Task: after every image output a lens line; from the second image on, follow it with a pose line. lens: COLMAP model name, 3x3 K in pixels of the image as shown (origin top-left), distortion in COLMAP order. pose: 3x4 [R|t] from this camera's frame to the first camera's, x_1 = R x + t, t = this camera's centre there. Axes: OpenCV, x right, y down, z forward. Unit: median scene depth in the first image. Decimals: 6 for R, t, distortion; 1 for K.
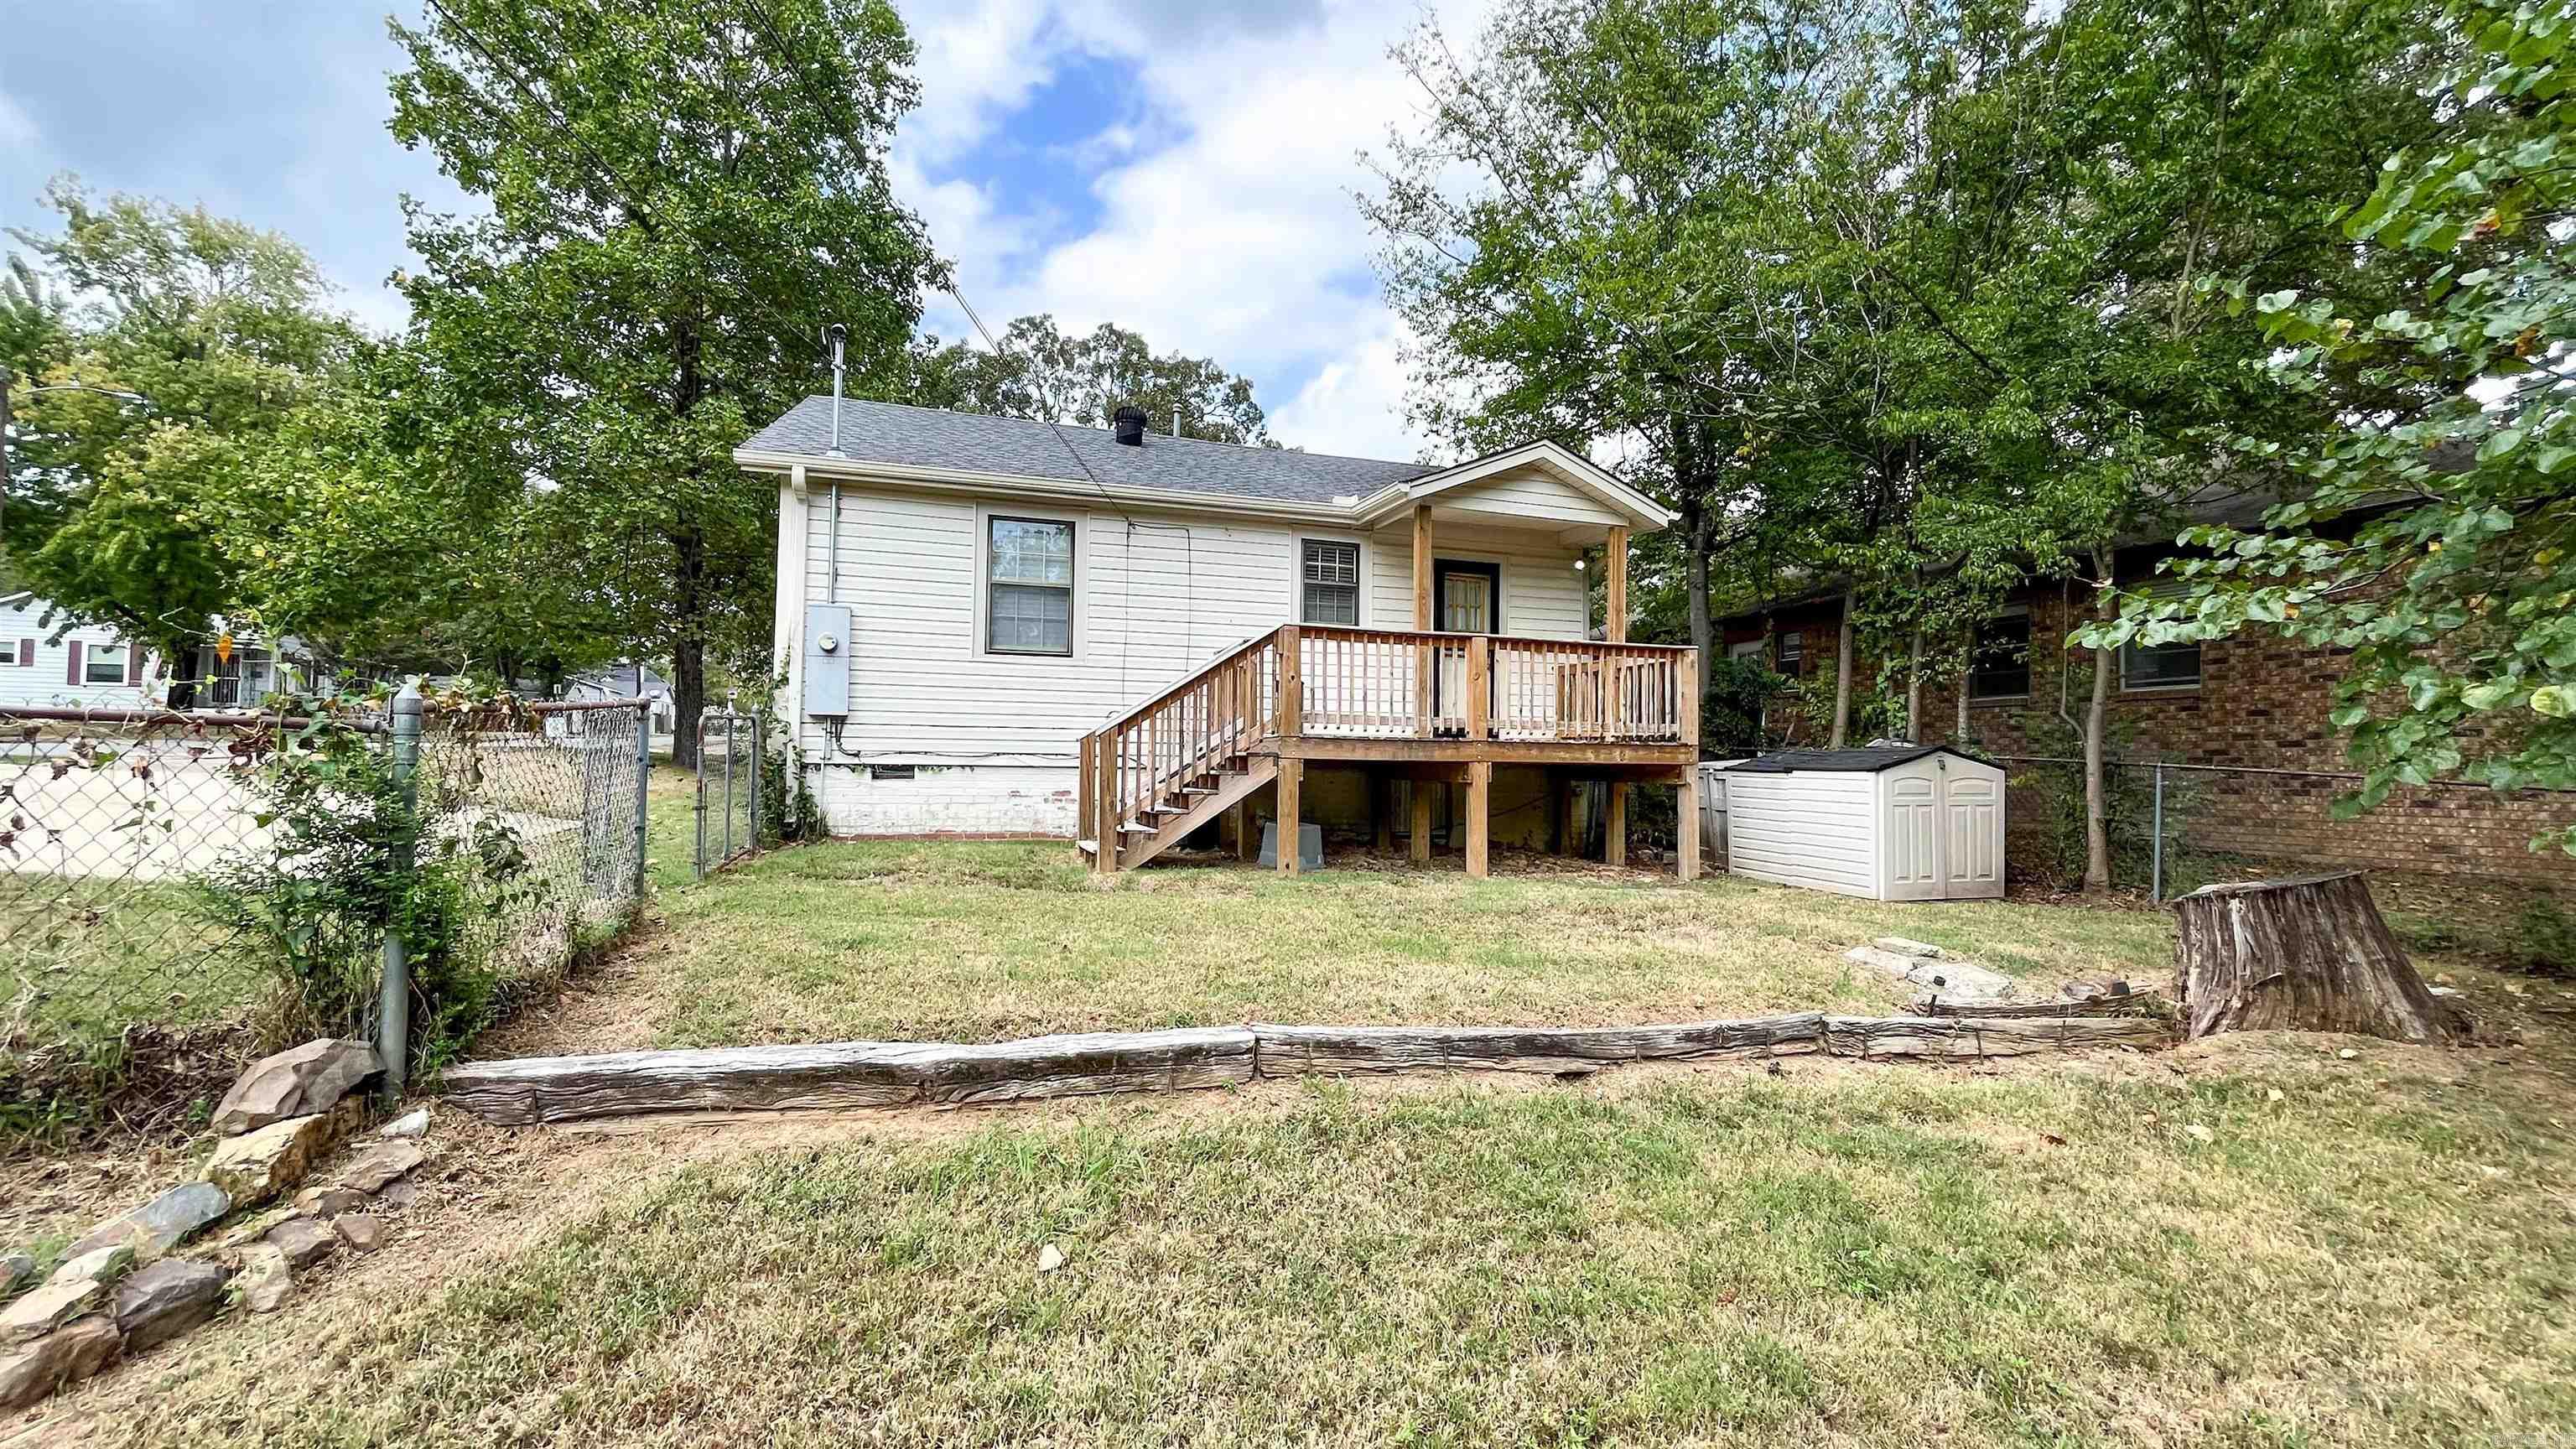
lens RADIAL K [[1081.3, 0, 1283.8], [0, 1081.3, 730.0], [0, 0, 1]] dist [0.001128, -0.000050]
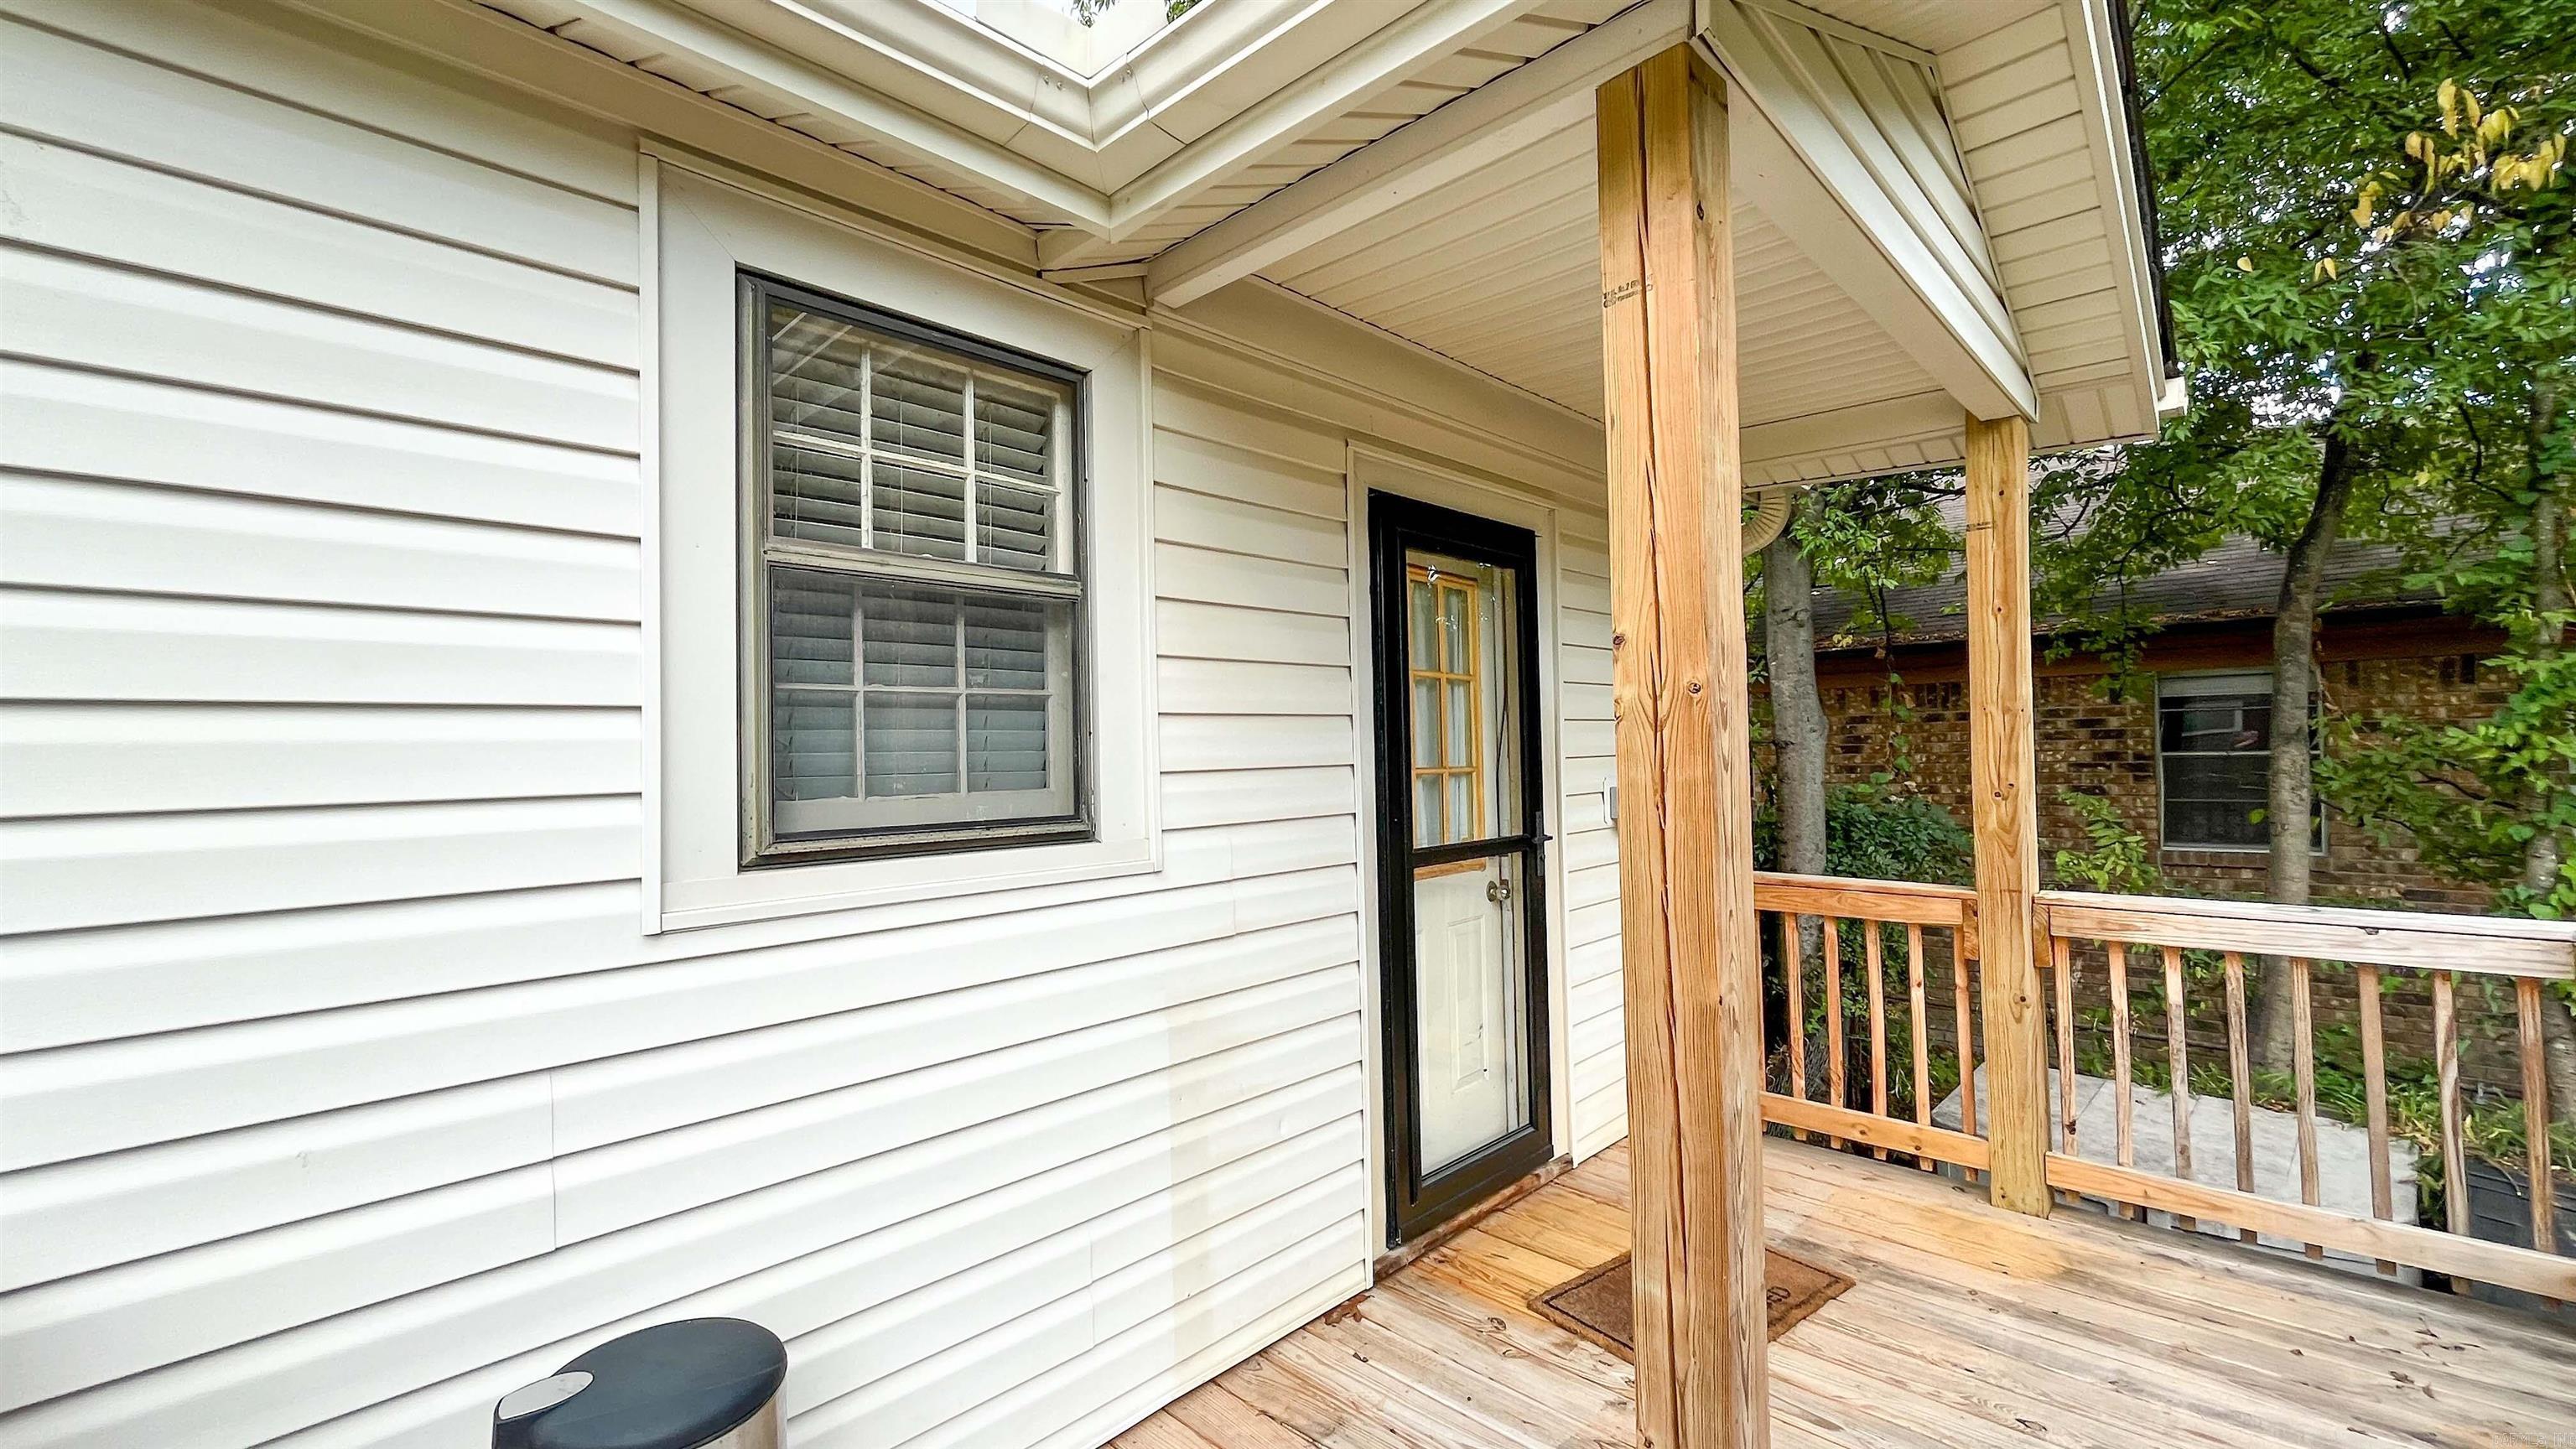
lens RADIAL K [[1062.9, 0, 1288.0], [0, 1062.9, 724.5], [0, 0, 1]] dist [-0.000154, -0.000244]
pose [[0.880009, -0.020627, 0.474509, 0.013854], [0.016984, 0.999784, 0.011962, -0.128903], [-0.474654, -0.002467, 0.880169, 0.943300]]
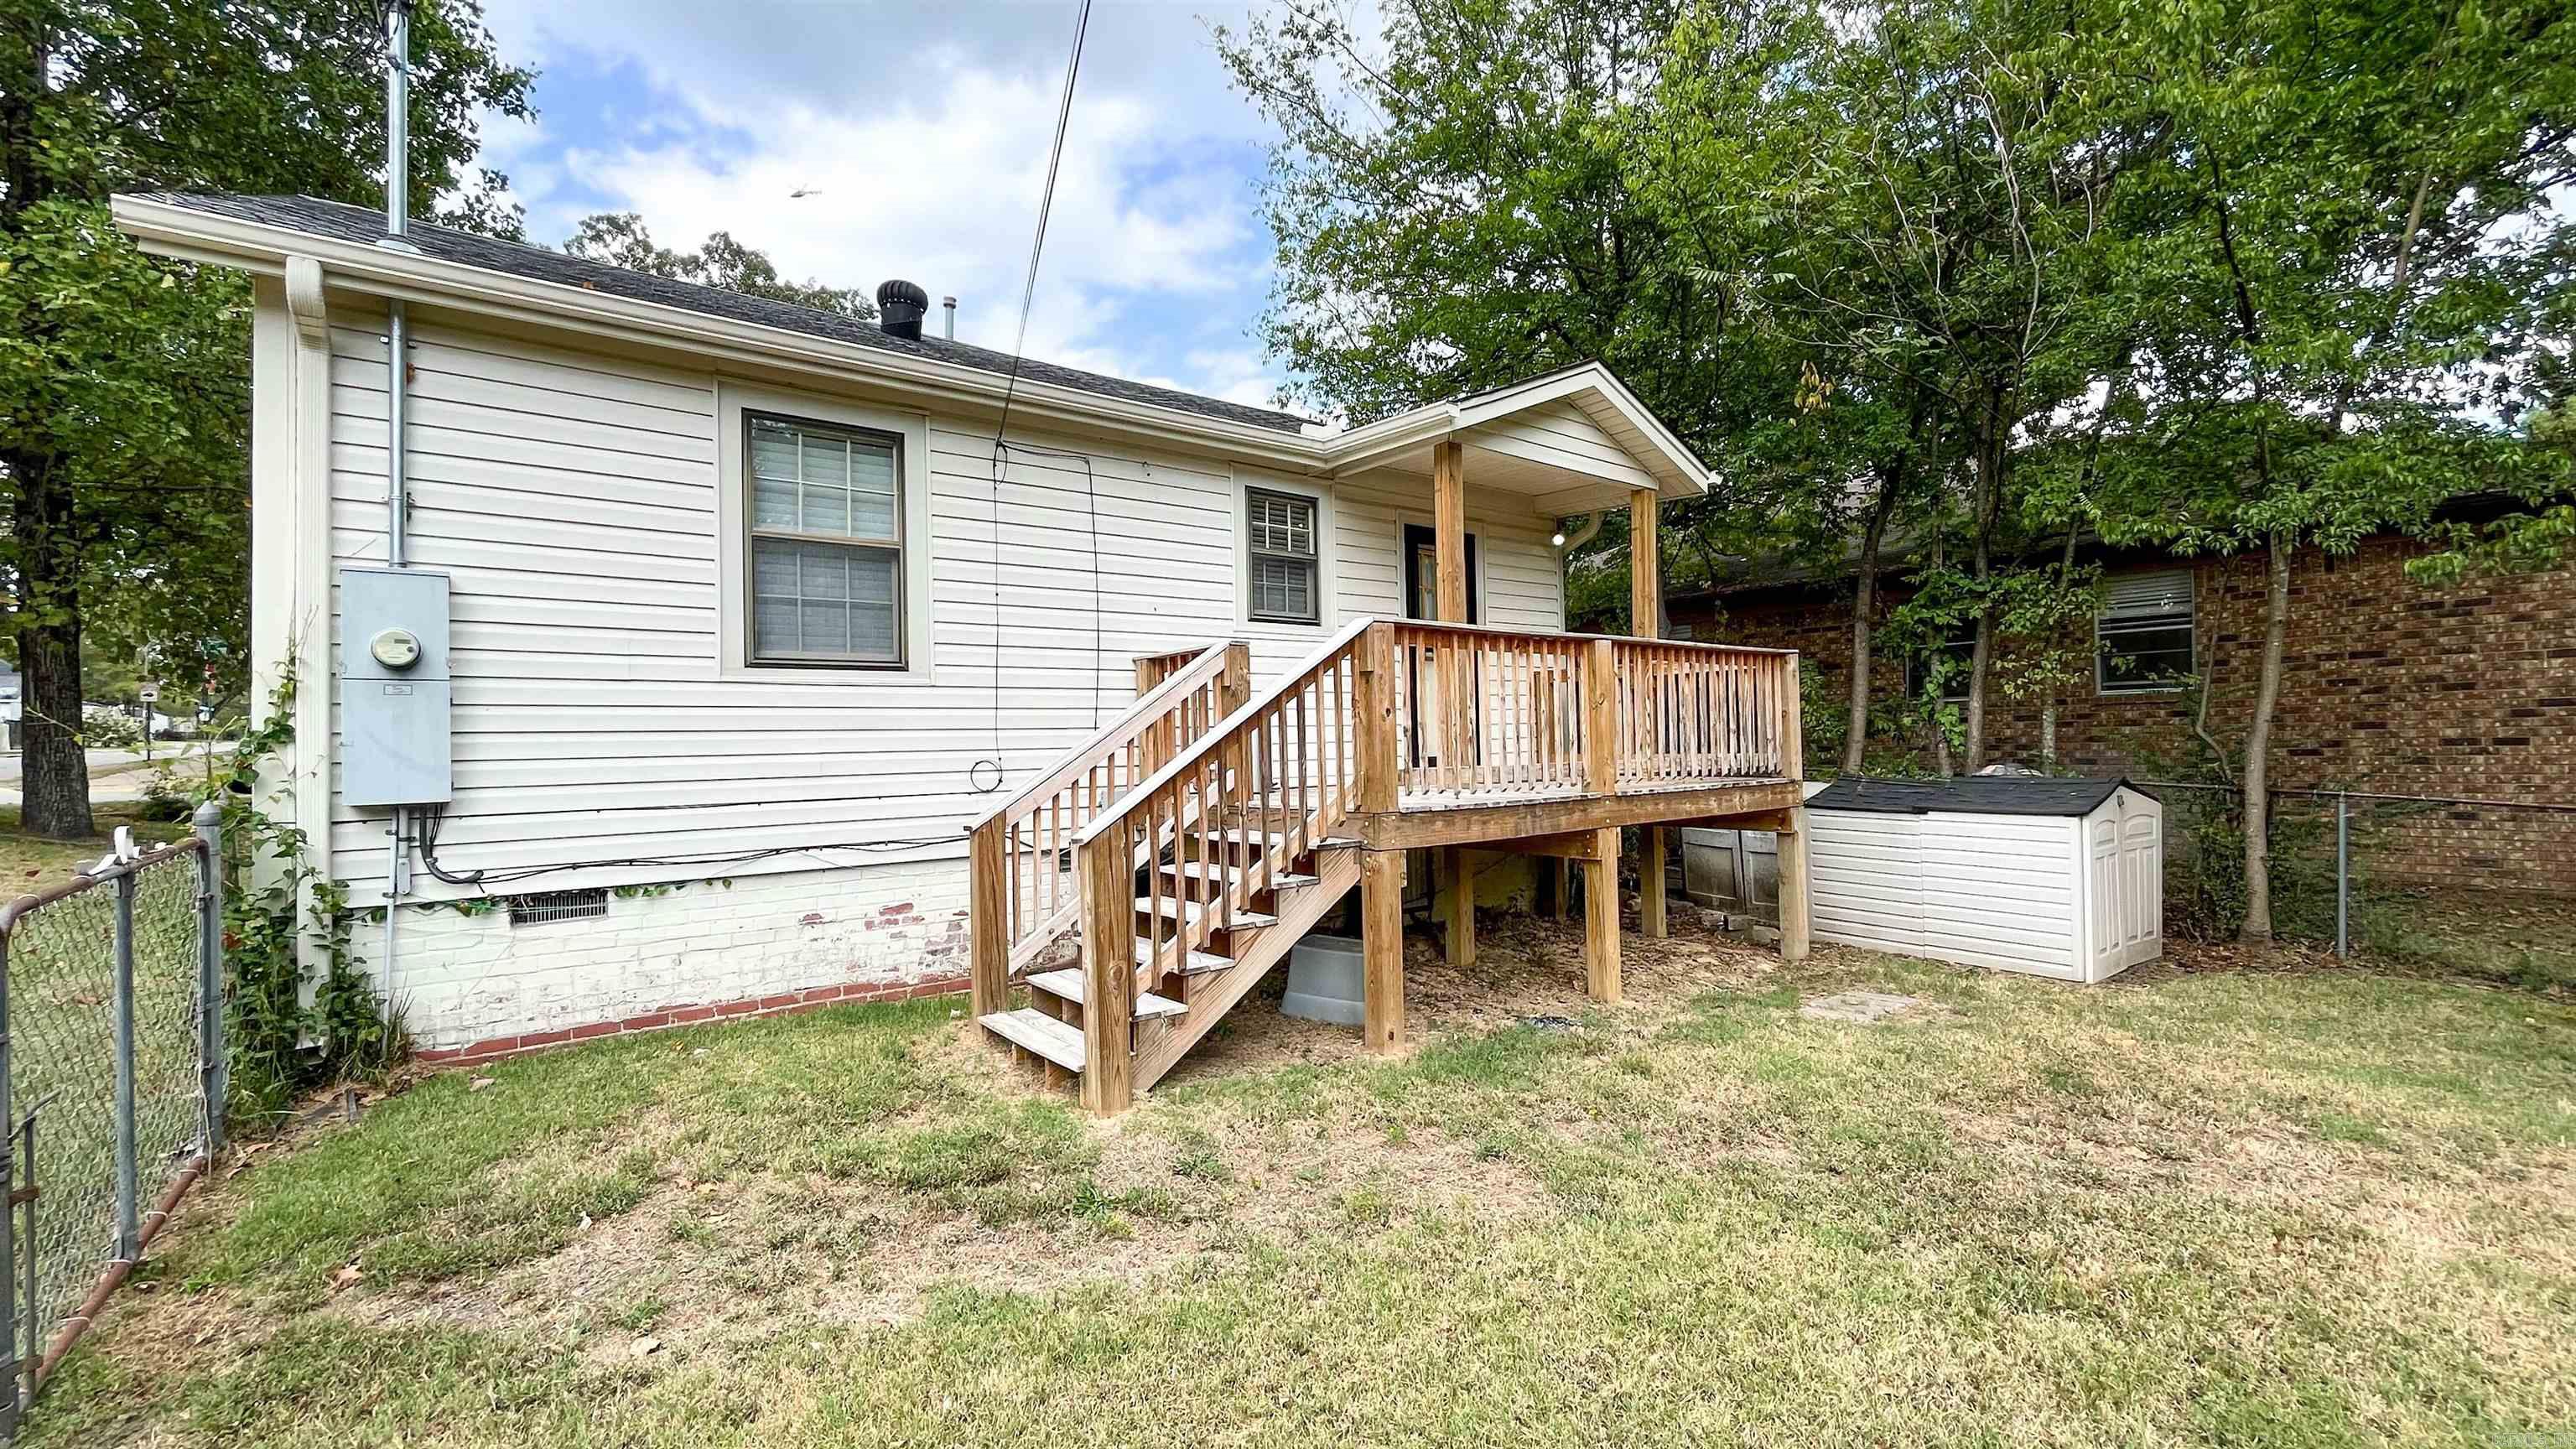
lens RADIAL K [[1062.9, 0, 1288.0], [0, 1062.9, 724.5], [0, 0, 1]] dist [-0.000154, -0.000244]
pose [[0.939541, -0.027561, 0.341327, -0.210320], [0.022071, 0.999557, 0.019960, -0.047848], [-0.341726, -0.011220, 0.939733, 0.422706]]
